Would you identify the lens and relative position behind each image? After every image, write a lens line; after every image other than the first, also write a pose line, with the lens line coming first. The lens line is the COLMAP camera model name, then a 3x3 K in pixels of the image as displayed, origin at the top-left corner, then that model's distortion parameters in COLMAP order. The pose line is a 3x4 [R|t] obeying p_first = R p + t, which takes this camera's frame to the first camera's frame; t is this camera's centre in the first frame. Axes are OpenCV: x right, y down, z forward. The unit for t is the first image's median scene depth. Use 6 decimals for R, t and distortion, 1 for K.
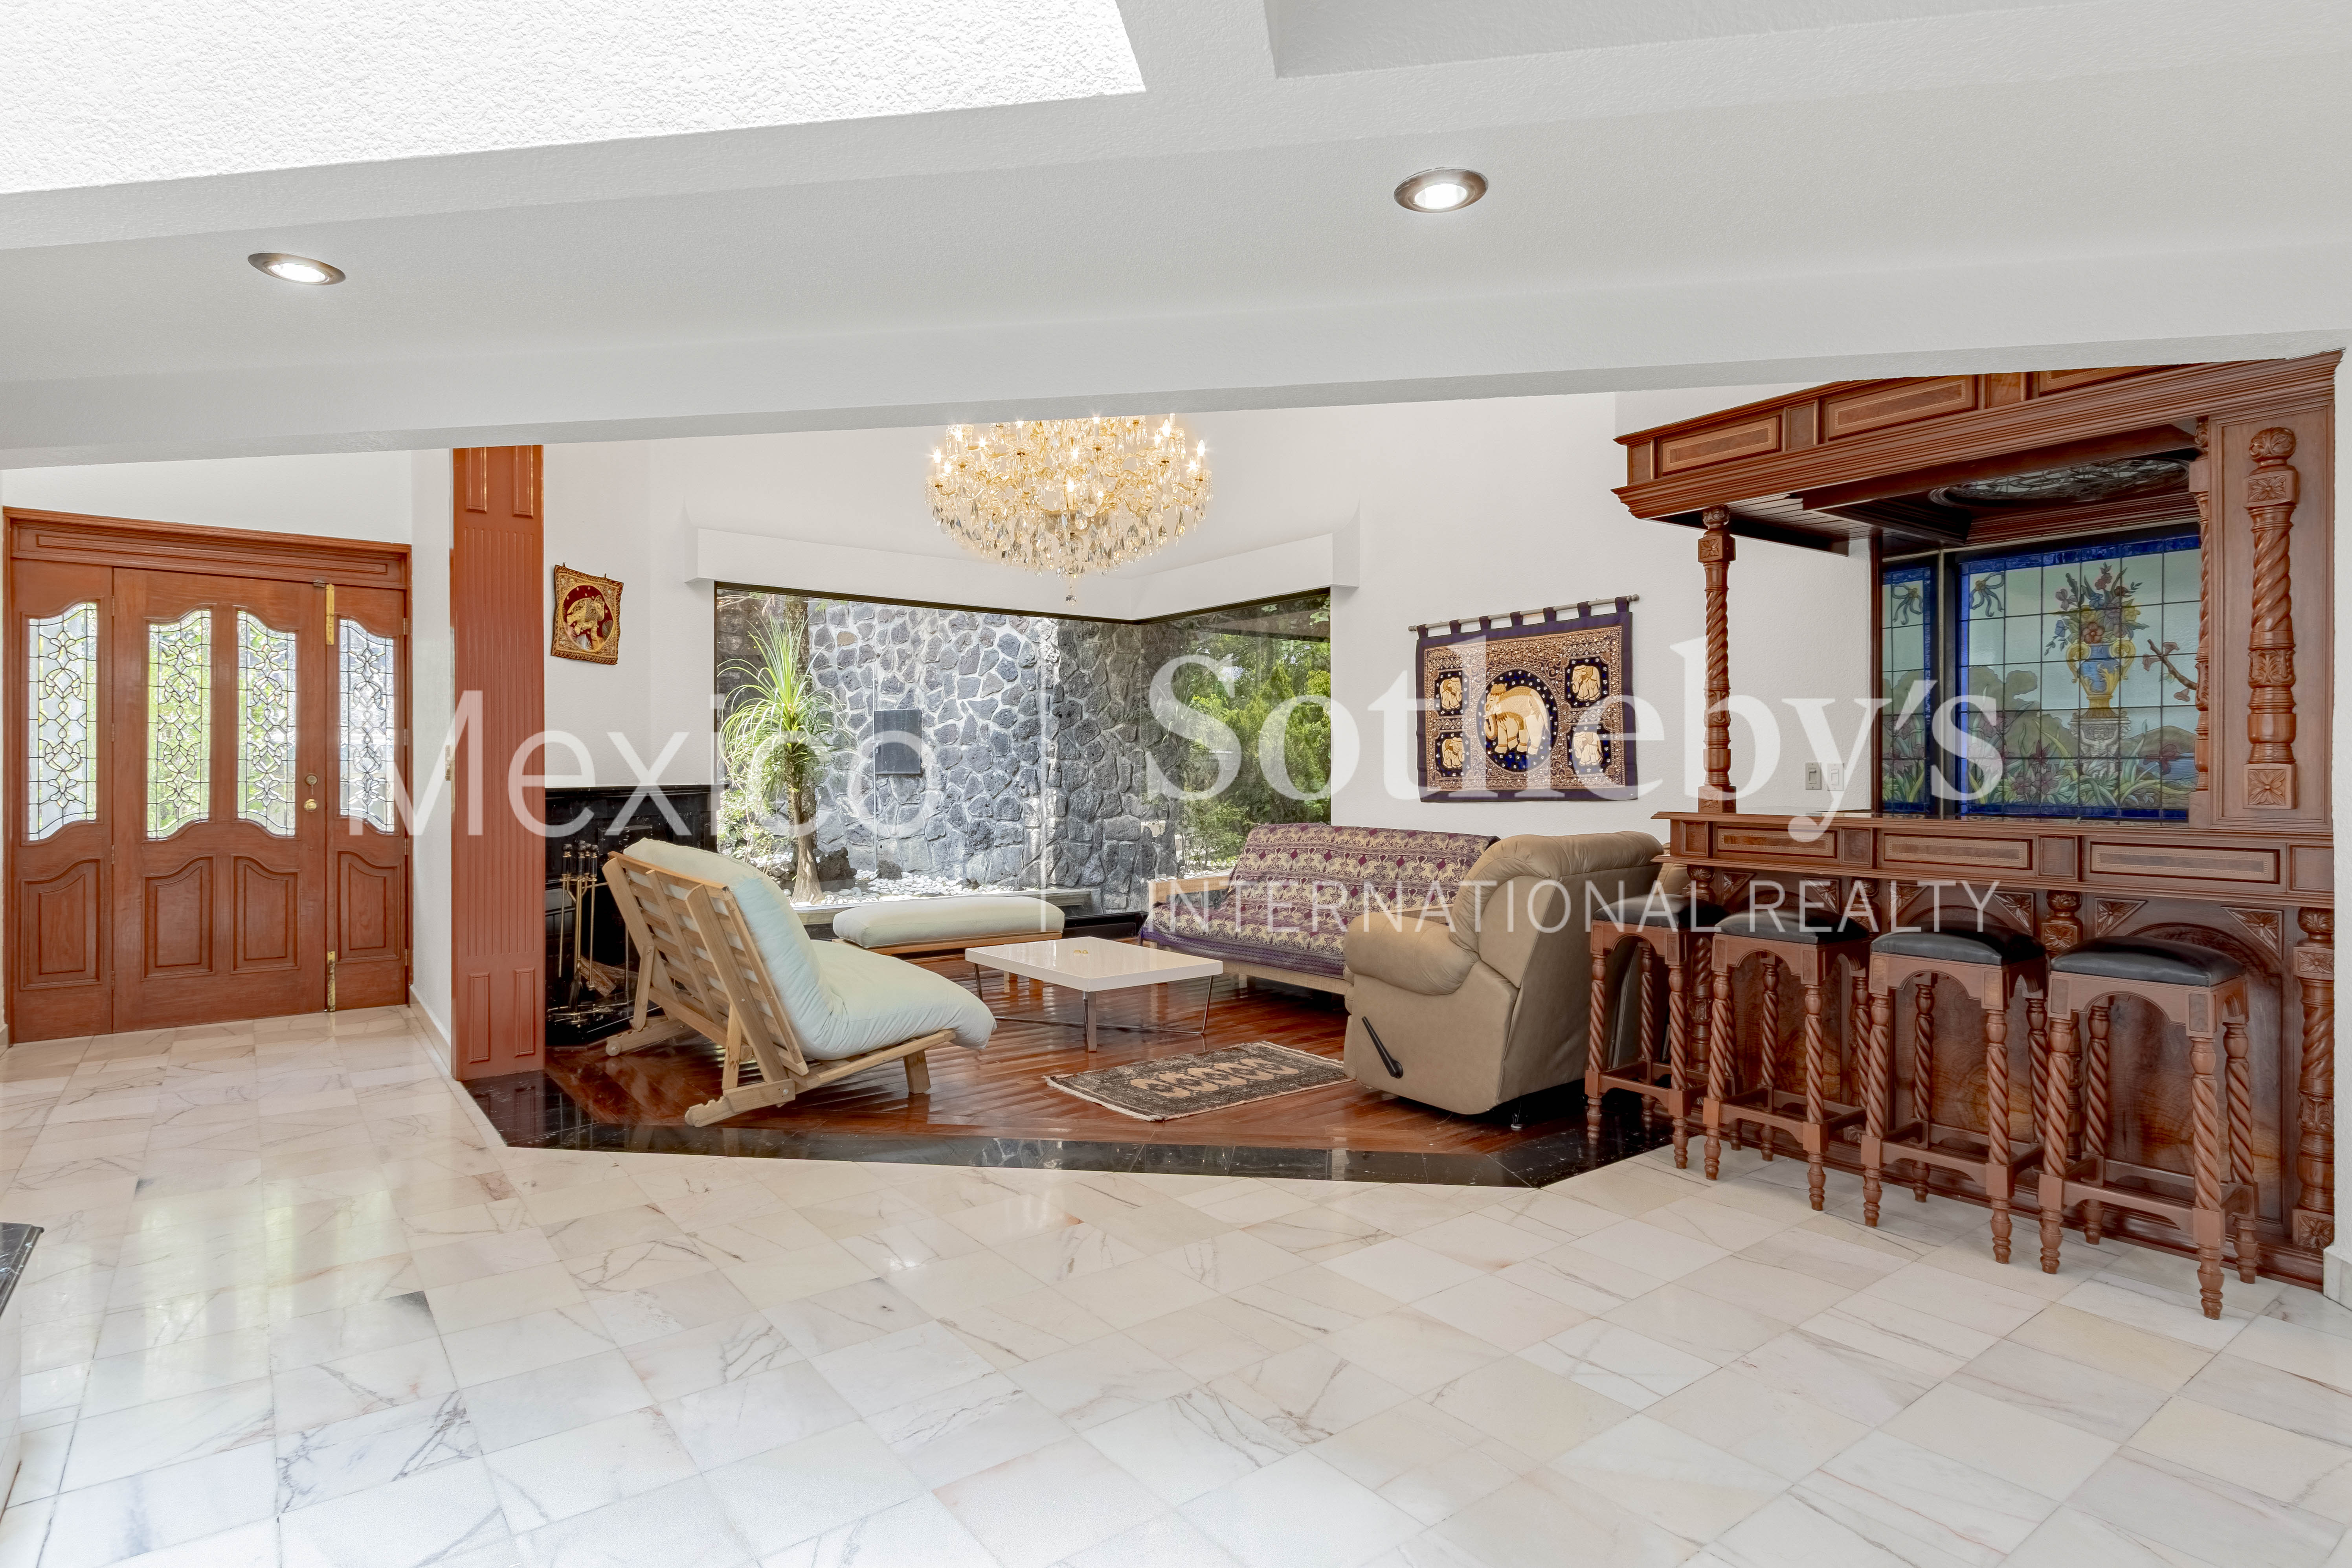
lens RADIAL K [[1251.1, 0, 1181.1], [0, 1251.1, 771.6], [0, 0, 1]] dist [0.010927, -0.000565]
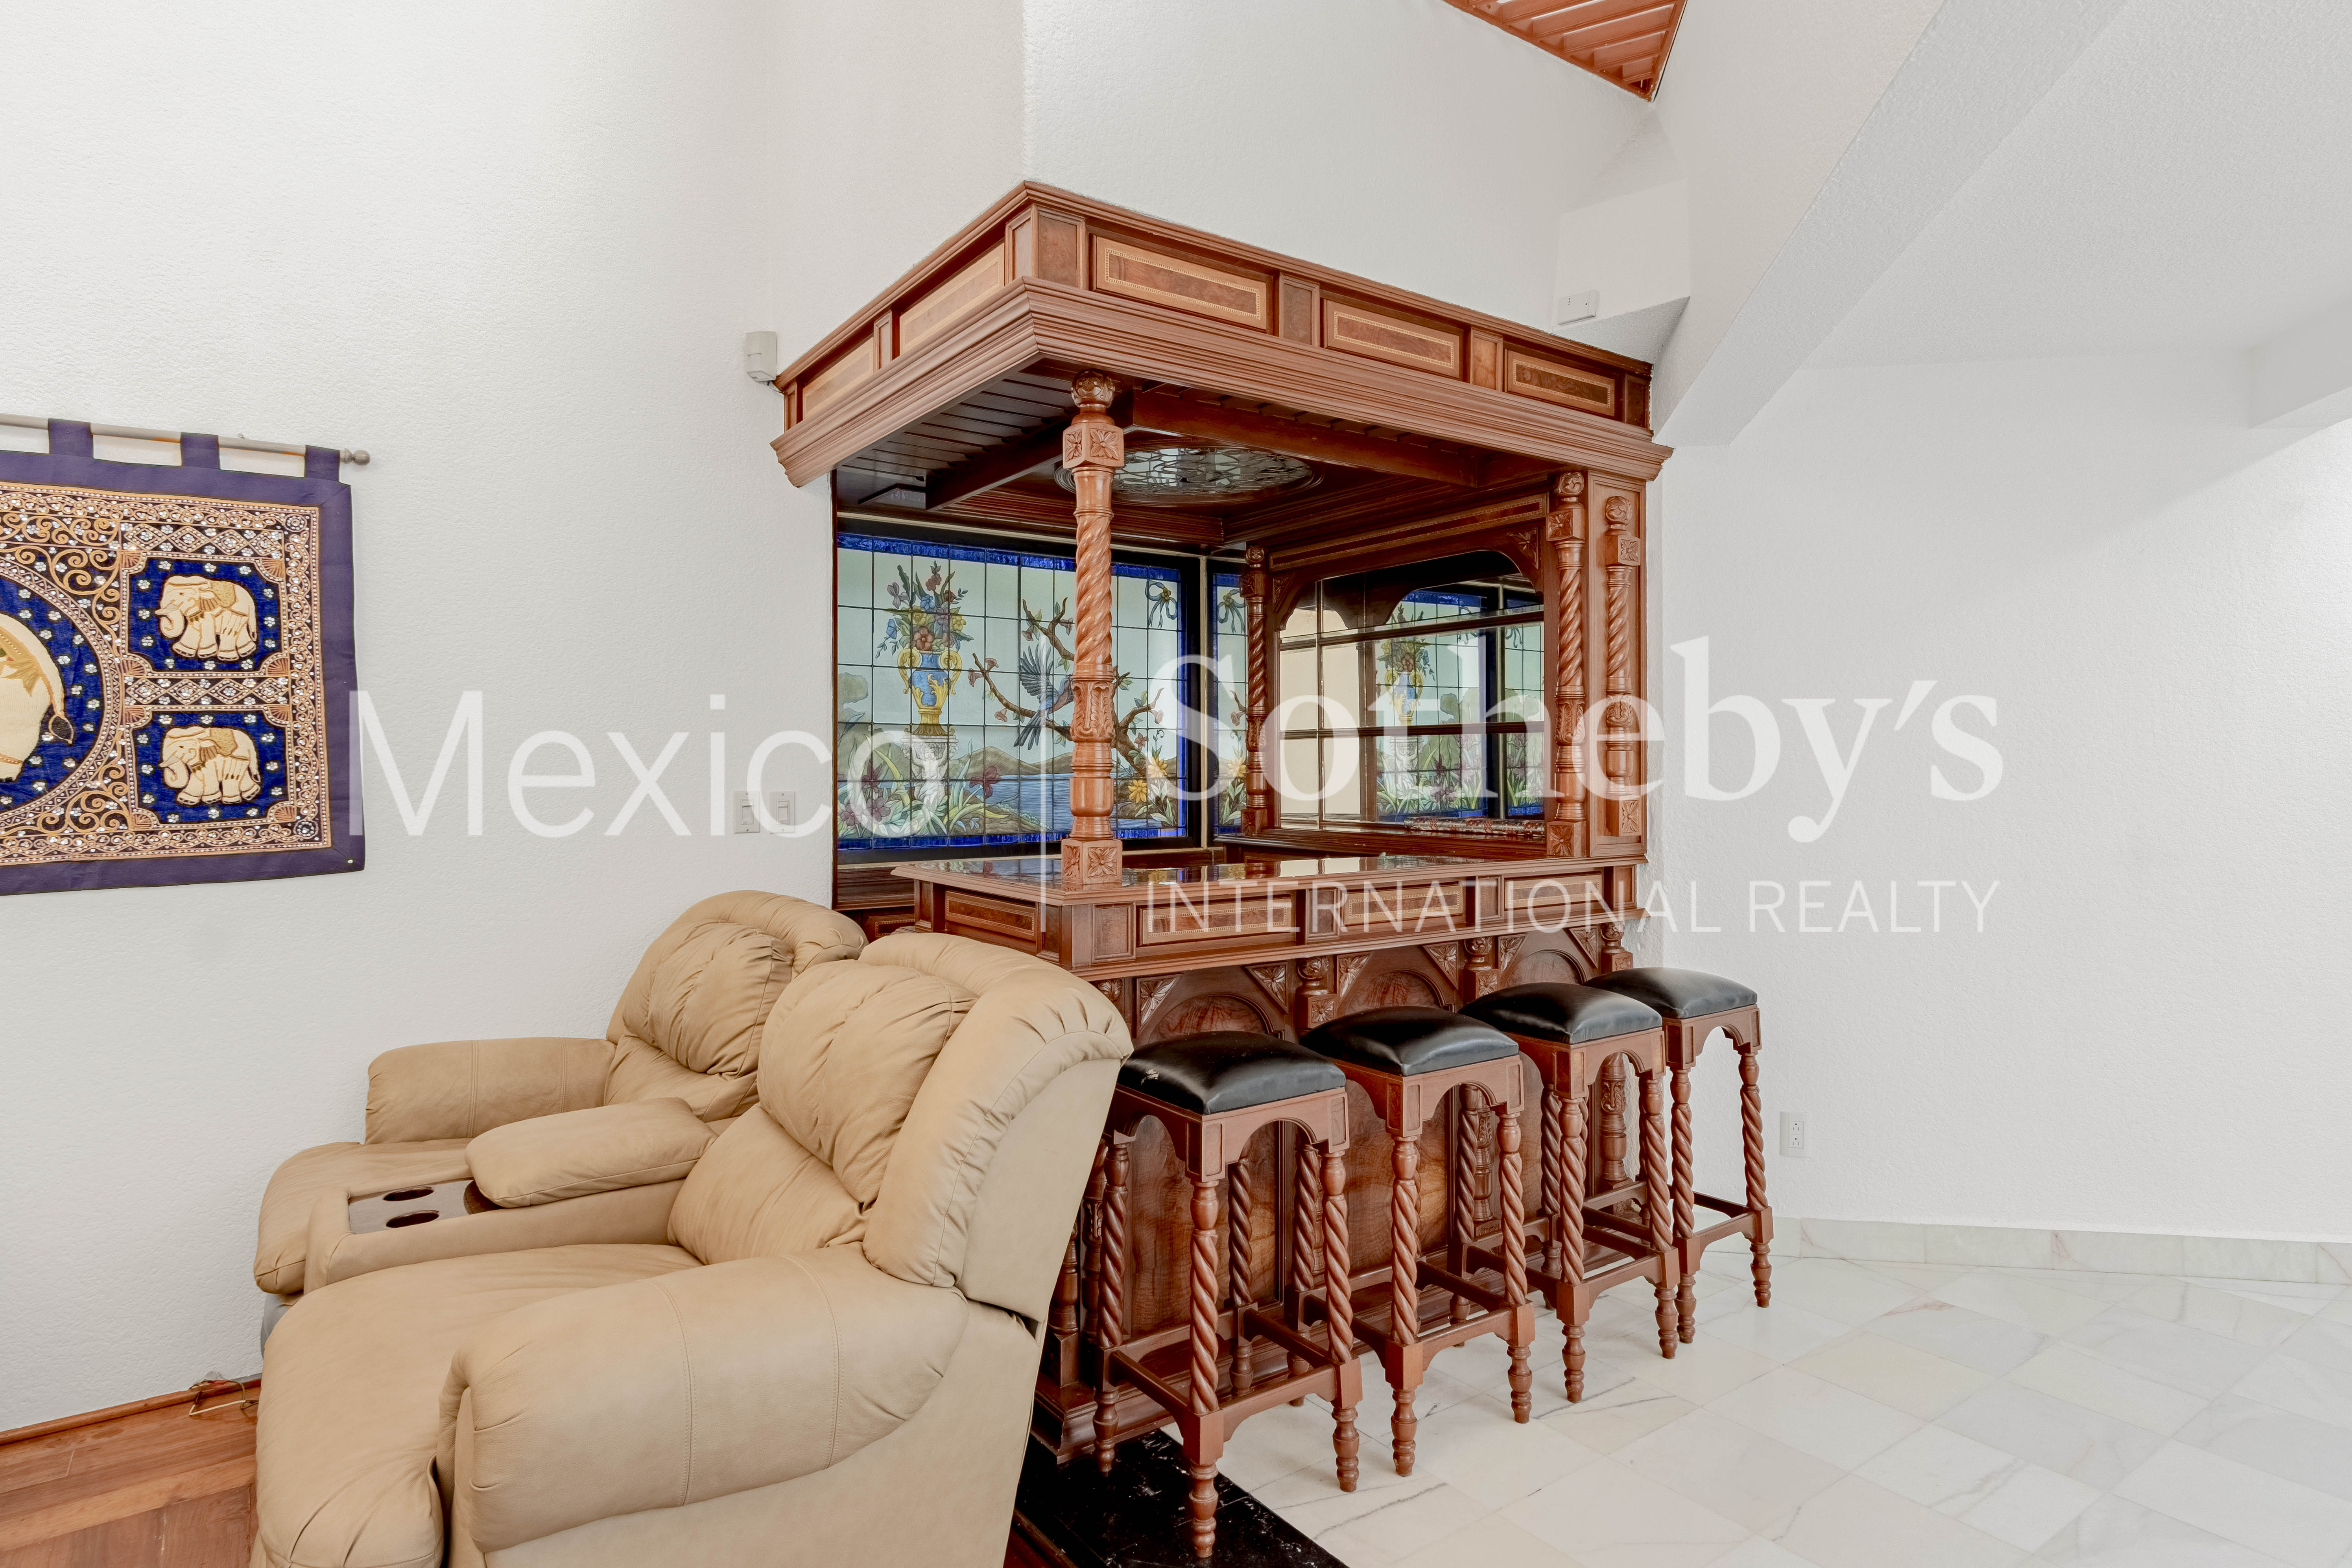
lens RADIAL K [[1251.1, 0, 1176.0], [0, 1251.1, 772.2], [0, 0, 1]] dist [0.010927, -0.000565]
pose [[0.007672, -0.006891, 0.999947, -0.149226], [0.004405, 0.999967, 0.006857, -0.021858], [-0.999961, 0.004352, 0.007702, 0.811687]]
